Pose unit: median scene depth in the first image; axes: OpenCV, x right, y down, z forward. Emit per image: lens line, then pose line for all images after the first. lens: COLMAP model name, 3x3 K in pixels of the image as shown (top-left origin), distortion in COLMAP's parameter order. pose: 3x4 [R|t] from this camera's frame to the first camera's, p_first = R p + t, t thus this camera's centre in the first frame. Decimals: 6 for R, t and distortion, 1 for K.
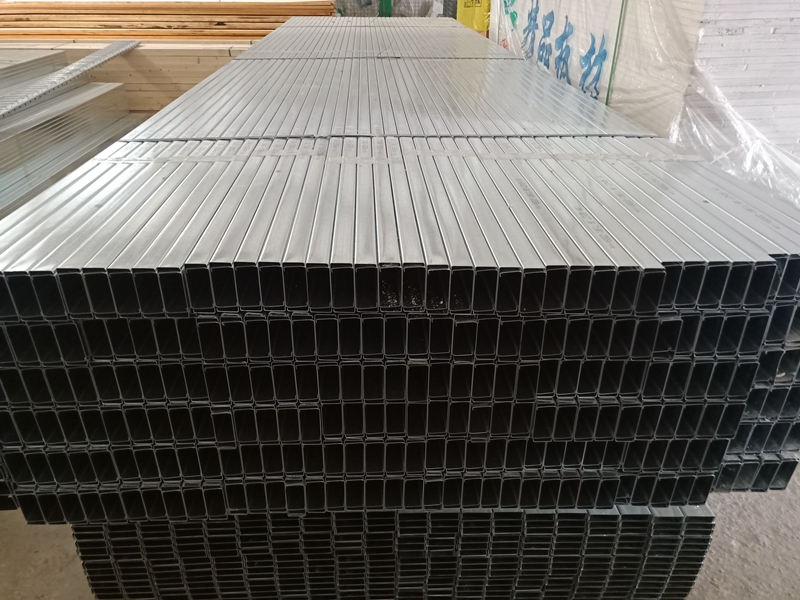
lens RADIAL K [[622.8, 0, 400.1], [0, 622.8, 303.9], [0, 0, 1]] dist [0.034307, -0.010340]
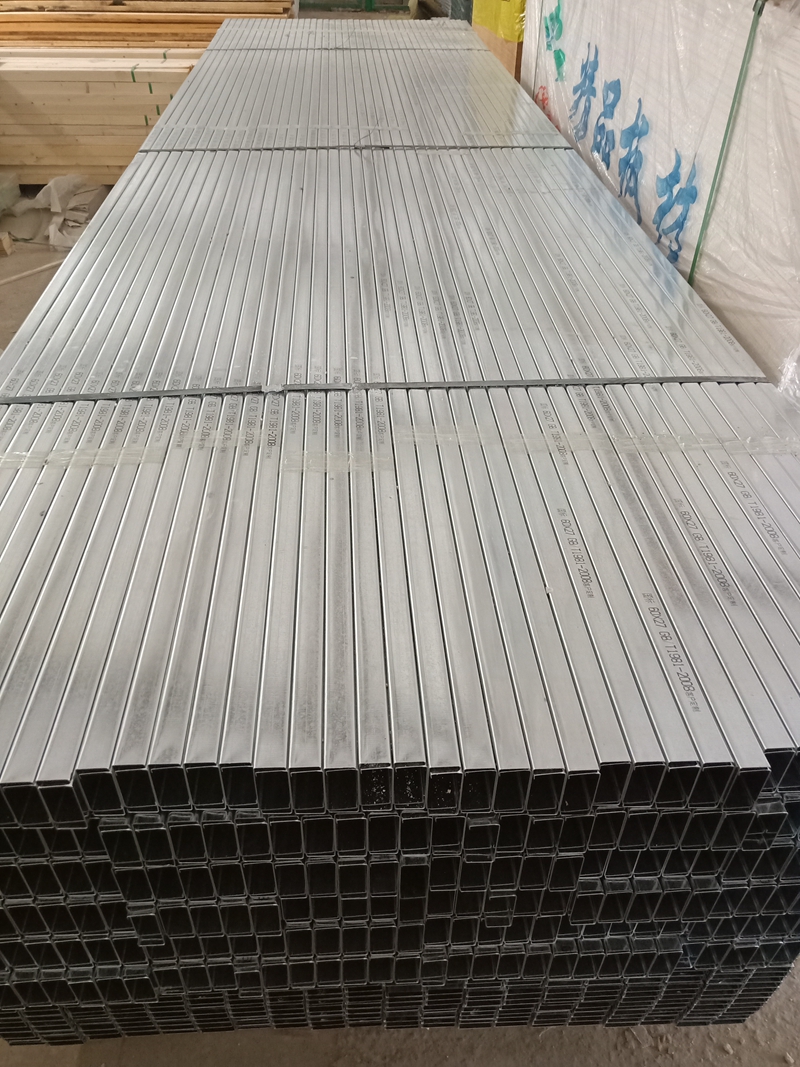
lens RADIAL K [[830.7, 0, 397.8], [0, 830.7, 532.9], [0, 0, 1]] dist [0.034307, -0.010340]
pose [[0.999919, 0.001017, 0.012658, -0.001351], [-0.003335, 0.982833, 0.184469, -0.193446], [-0.012253, -0.184496, 0.982757, 0.055144]]
